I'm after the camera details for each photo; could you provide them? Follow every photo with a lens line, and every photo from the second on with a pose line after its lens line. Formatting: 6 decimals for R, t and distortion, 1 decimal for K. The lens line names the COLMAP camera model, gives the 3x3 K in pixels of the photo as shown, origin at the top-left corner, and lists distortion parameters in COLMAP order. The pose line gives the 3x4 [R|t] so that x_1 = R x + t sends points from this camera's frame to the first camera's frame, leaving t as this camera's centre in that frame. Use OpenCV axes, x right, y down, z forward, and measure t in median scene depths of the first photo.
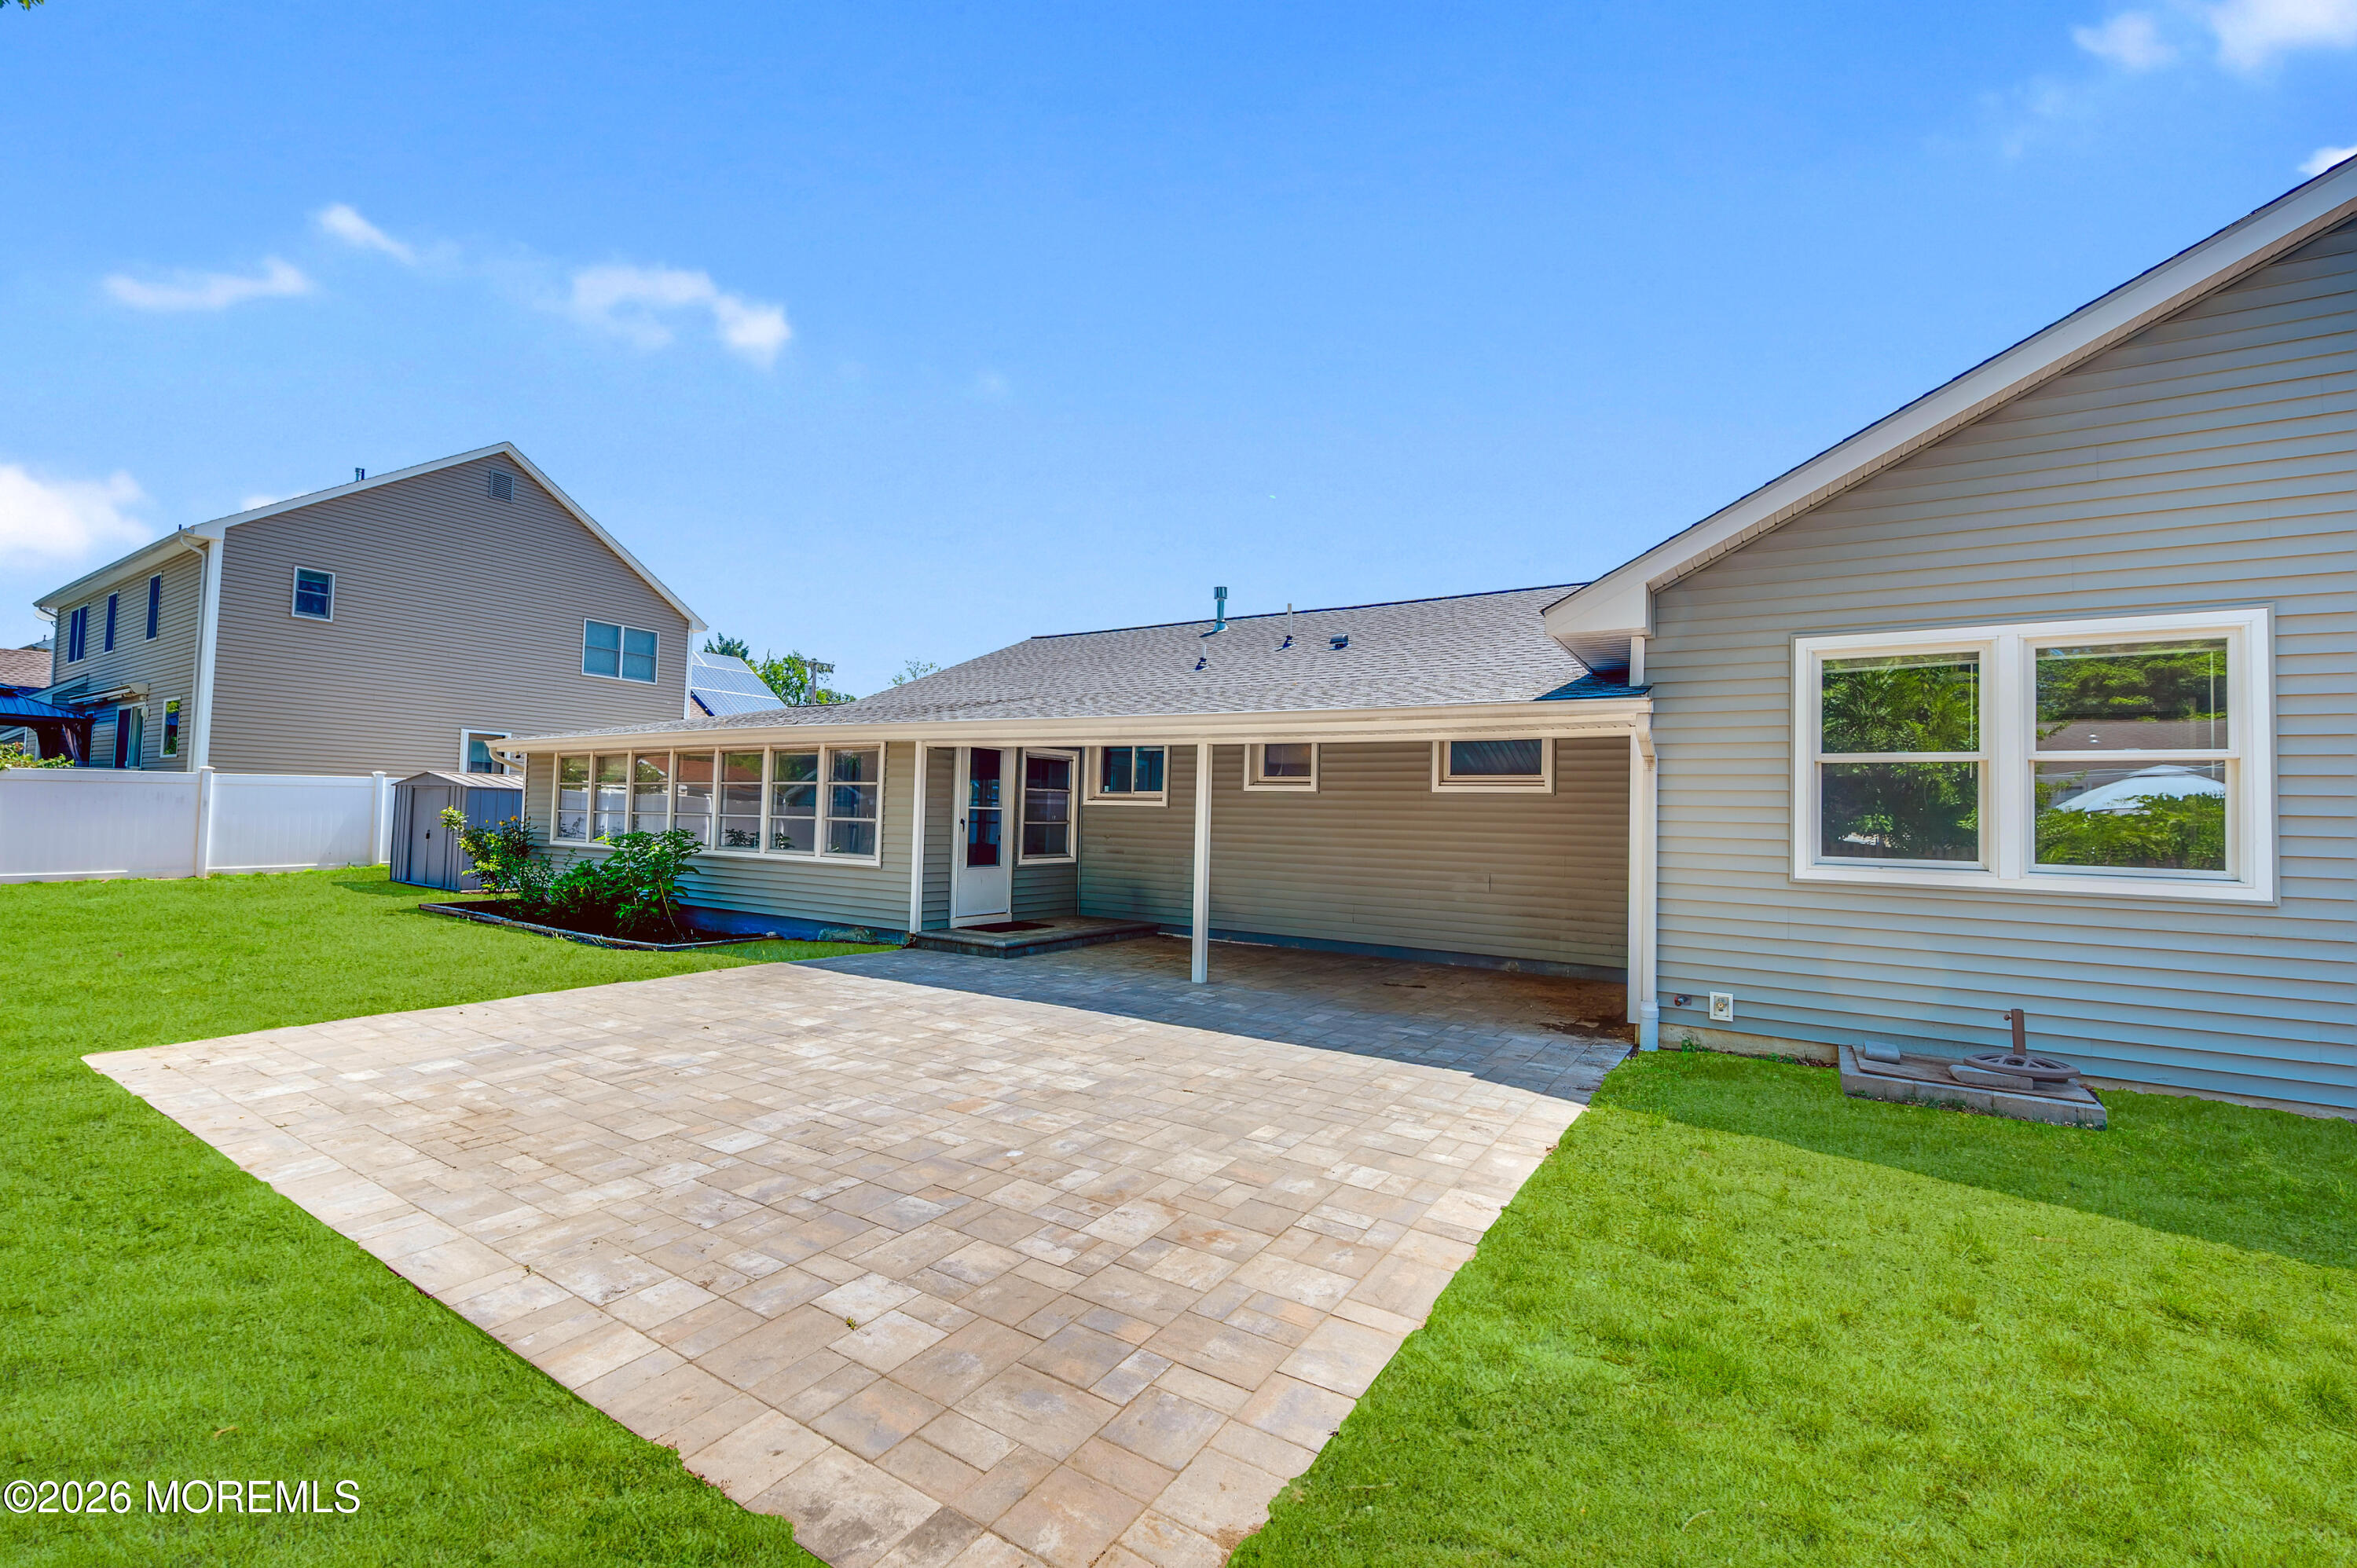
lens RADIAL K [[936.4, 0, 1184.5], [0, 936.4, 789.7], [0, 0, 1]] dist [0.001986, -0.000006]
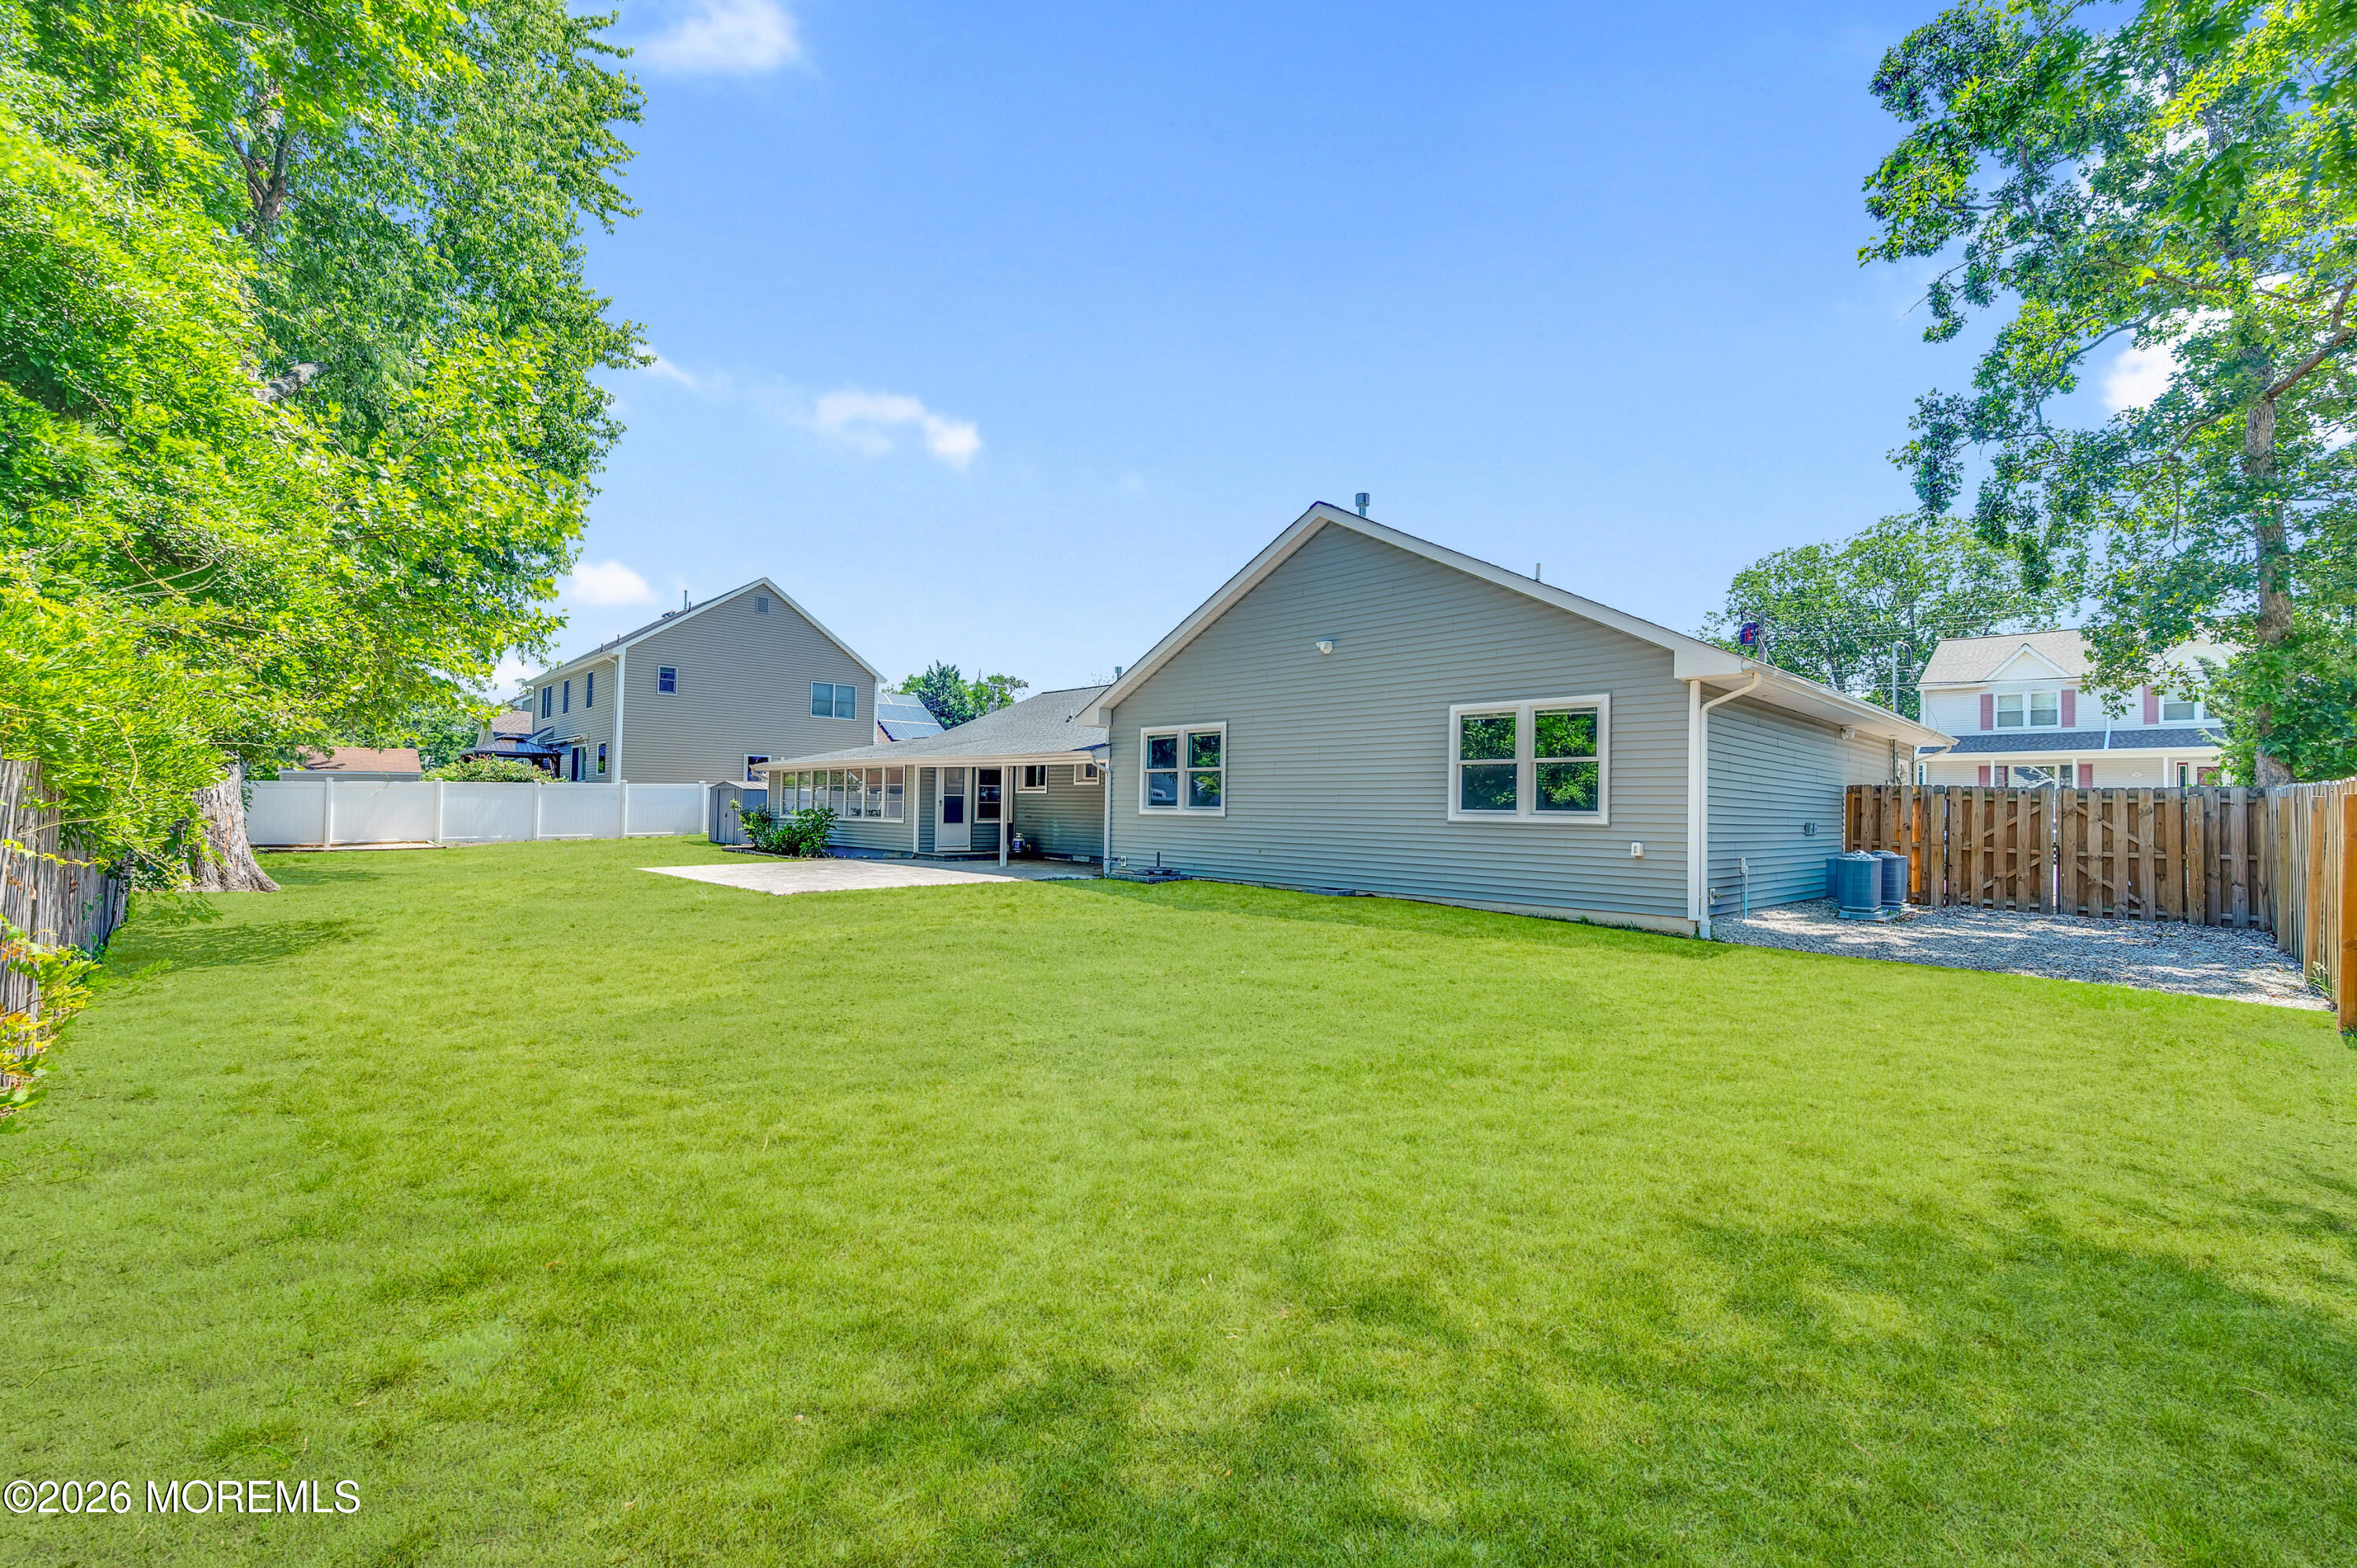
lens RADIAL K [[936.4, 0, 1184.5], [0, 936.4, 789.7], [0, 0, 1]] dist [0.001986, -0.000006]
pose [[0.974071, -0.014469, -0.225779, 0.568978], [0.015441, 0.999878, 0.002539, 0.008217], [0.225715, -0.005959, 0.974175, -0.688094]]
